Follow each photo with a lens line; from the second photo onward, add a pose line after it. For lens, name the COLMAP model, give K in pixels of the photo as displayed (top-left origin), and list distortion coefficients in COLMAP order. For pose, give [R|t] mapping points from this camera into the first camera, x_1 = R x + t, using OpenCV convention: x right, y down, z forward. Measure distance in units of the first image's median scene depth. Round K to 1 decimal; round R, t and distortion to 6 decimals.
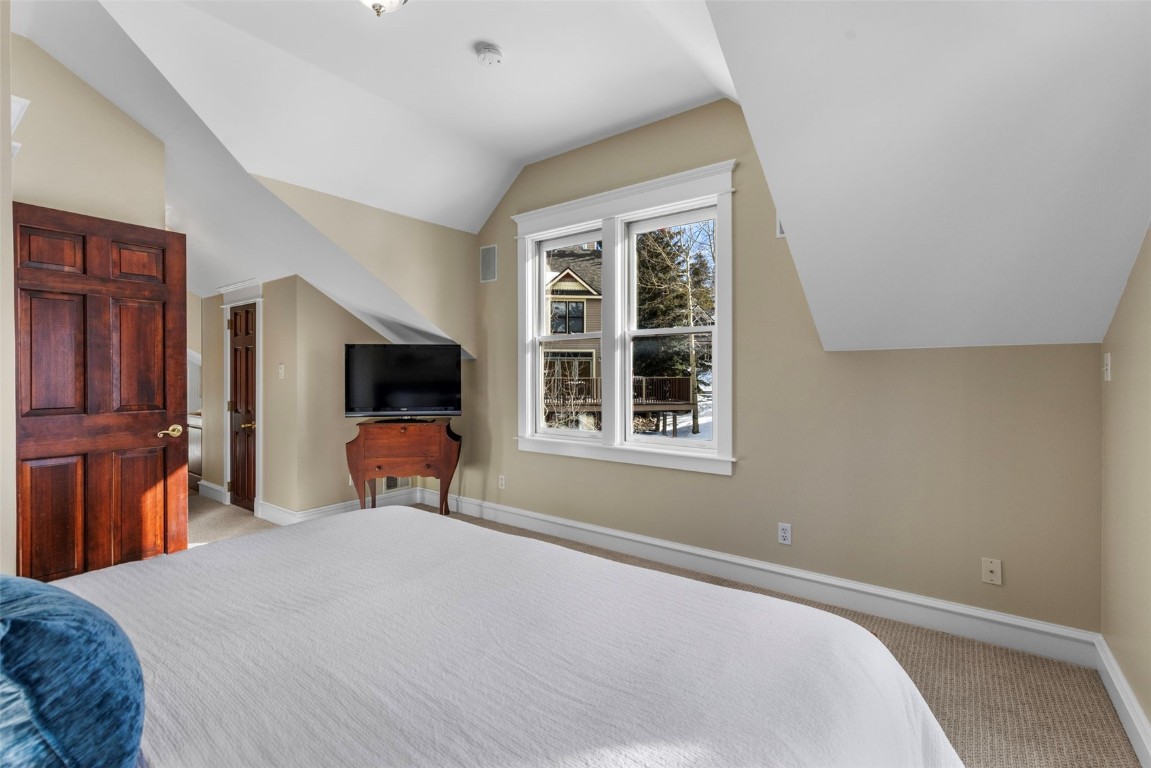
lens RADIAL K [[514.3, 0, 576.2], [0, 514.3, 375.4], [0, 0, 1]] dist [0.007306, -0.000089]
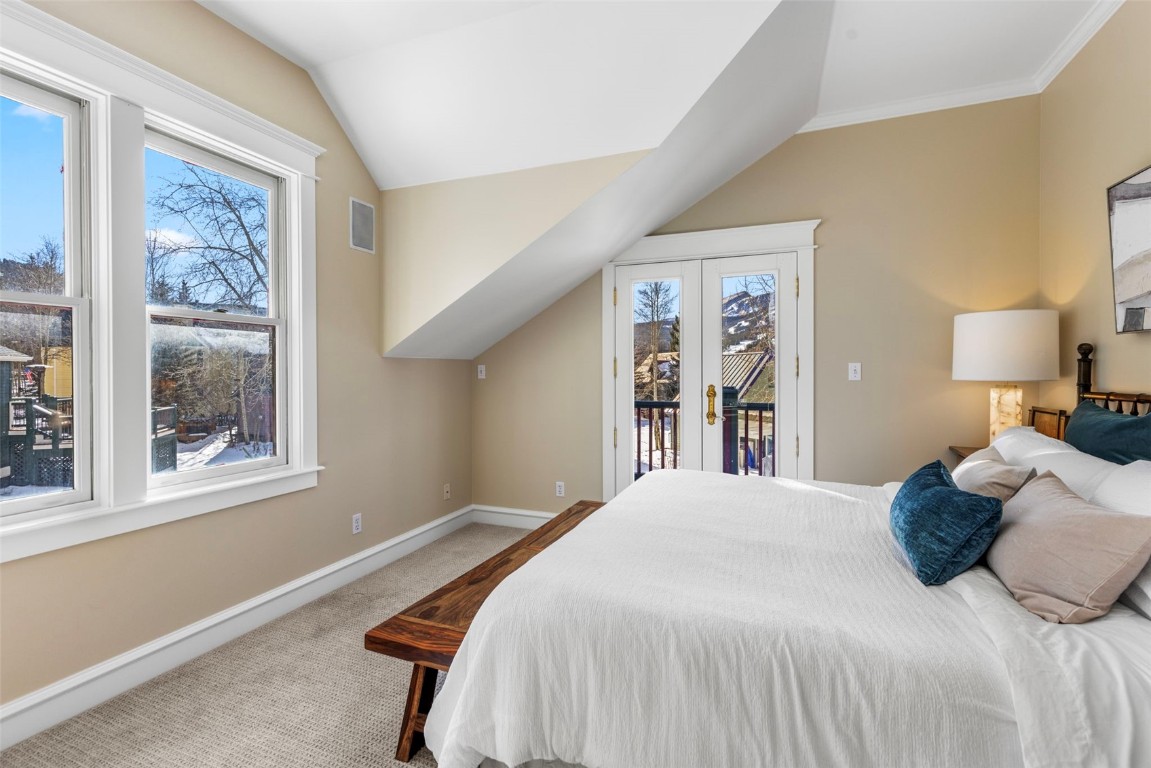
lens RADIAL K [[514.3, 0, 576.5], [0, 514.3, 378.0], [0, 0, 1]] dist [0.007306, -0.000089]
pose [[-0.247291, -0.008177, 0.968907, -0.721253], [0.008930, 0.999903, 0.010718, -0.006716], [-0.968900, 0.011303, -0.247194, 0.774263]]
